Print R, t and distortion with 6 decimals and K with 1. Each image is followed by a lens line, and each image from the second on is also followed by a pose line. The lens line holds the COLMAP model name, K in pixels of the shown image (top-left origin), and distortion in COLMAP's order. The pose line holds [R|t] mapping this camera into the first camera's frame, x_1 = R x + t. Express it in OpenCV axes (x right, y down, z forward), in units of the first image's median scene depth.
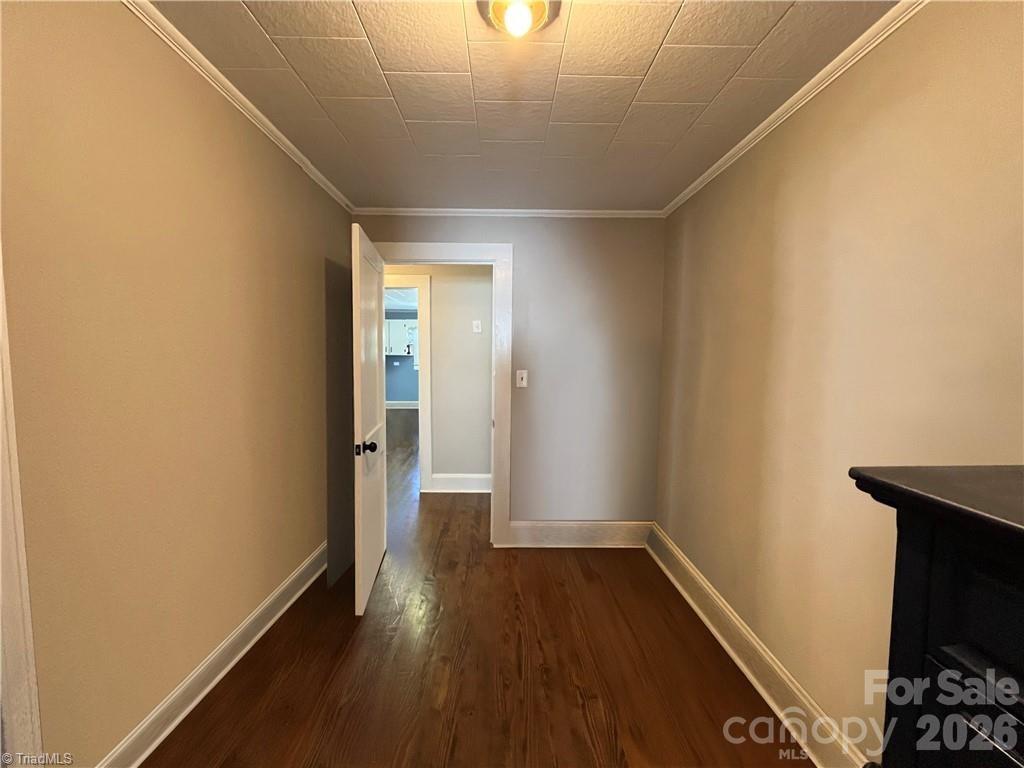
lens RADIAL K [[412.2, 0, 510.7], [0, 412.2, 383.6], [0, 0, 1]] dist [-0.003983, 0.000247]
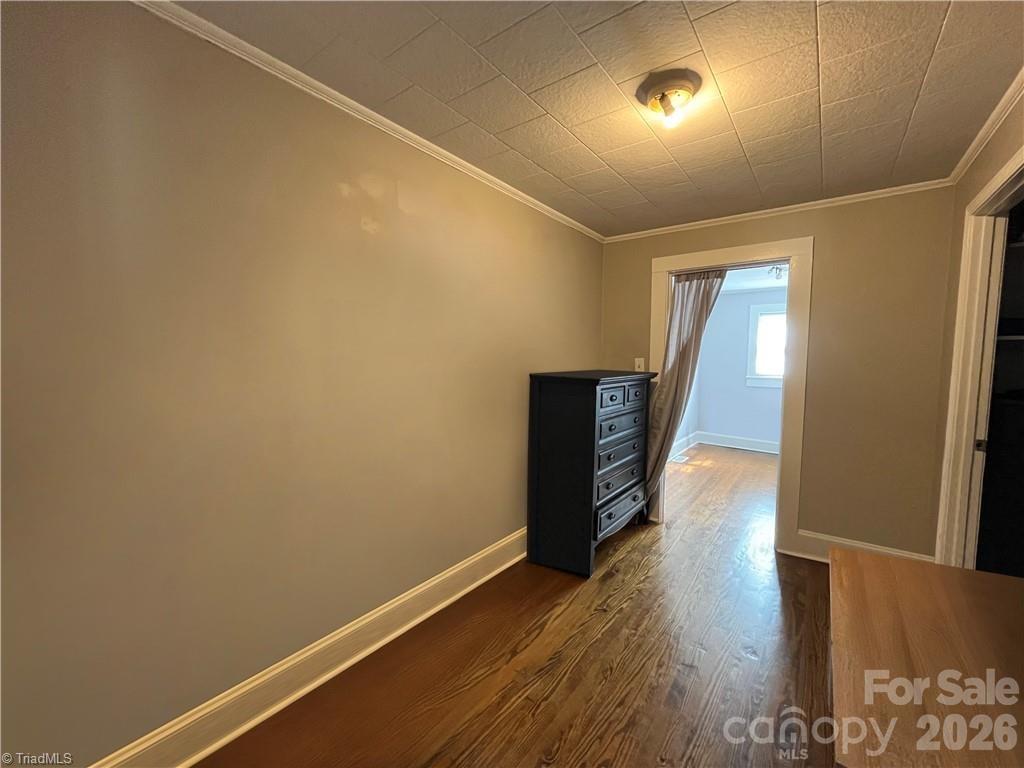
lens RADIAL K [[412.2, 0, 512.4], [0, 412.2, 382.9], [0, 0, 1]] dist [-0.003983, 0.000247]
pose [[-0.781050, -0.056731, 0.621886, -0.356886], [0.031283, 0.991060, 0.129699, -0.105069], [-0.623684, 0.120756, -0.772293, 1.847809]]
